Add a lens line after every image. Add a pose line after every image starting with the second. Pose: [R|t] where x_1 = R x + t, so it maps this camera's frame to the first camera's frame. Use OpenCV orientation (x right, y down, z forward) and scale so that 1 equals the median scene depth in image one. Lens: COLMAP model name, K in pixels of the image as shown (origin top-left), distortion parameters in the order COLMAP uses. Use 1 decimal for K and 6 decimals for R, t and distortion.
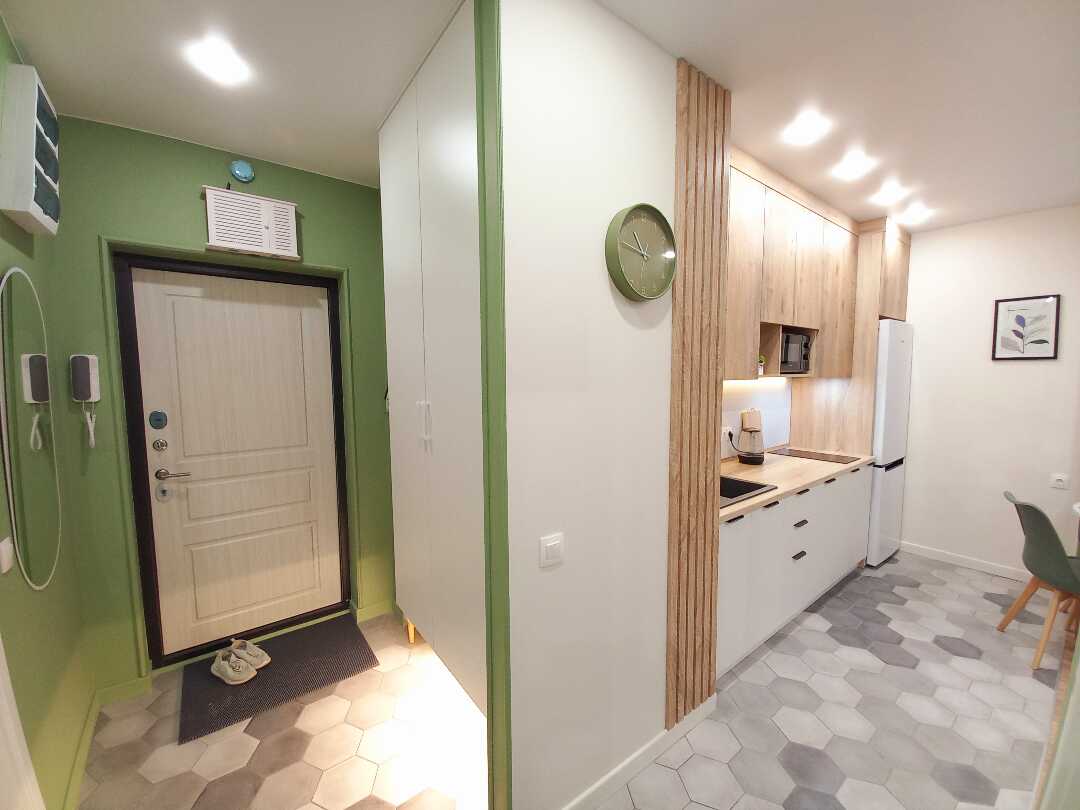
lens RADIAL K [[435.1, 0, 537.2], [0, 435.1, 405.9], [0, 0, 1]] dist [-0.001079, -0.005257]
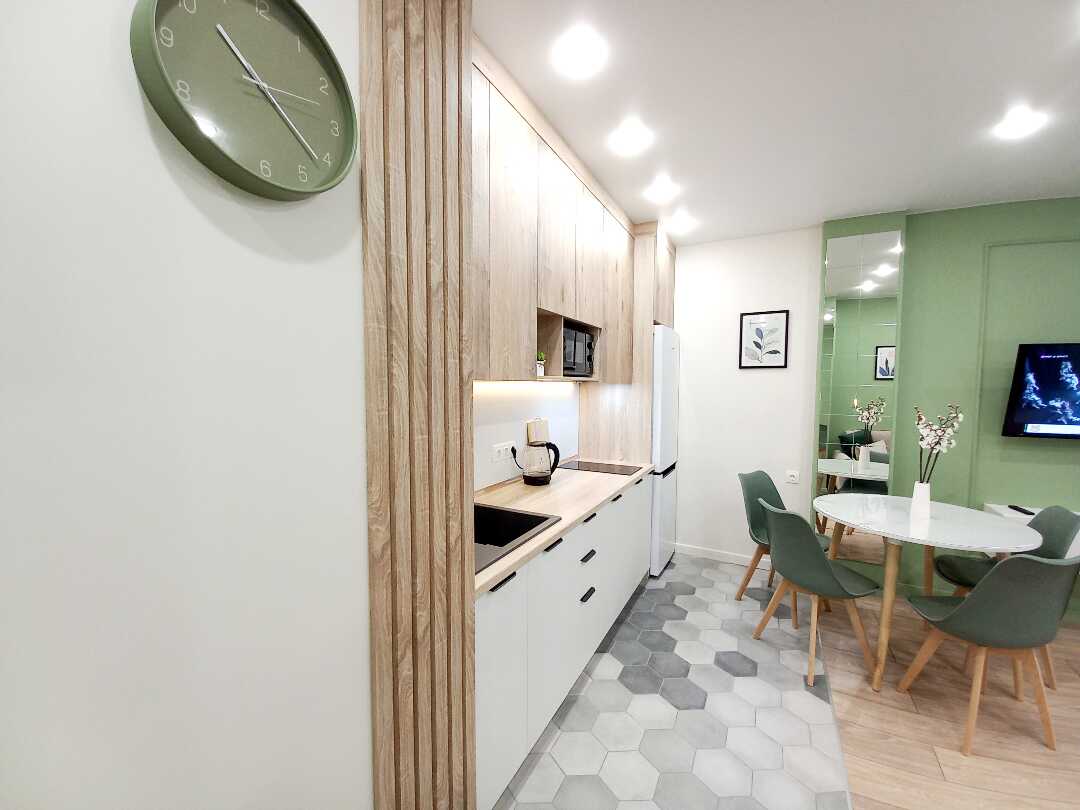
lens RADIAL K [[435.1, 0, 537.6], [0, 435.1, 406.6], [0, 0, 1]] dist [-0.001079, -0.005257]
pose [[0.912020, -0.013062, 0.409937, 0.180006], [0.023020, 0.999547, -0.019366, -0.000585], [-0.409499, 0.027099, 0.911908, 0.272667]]
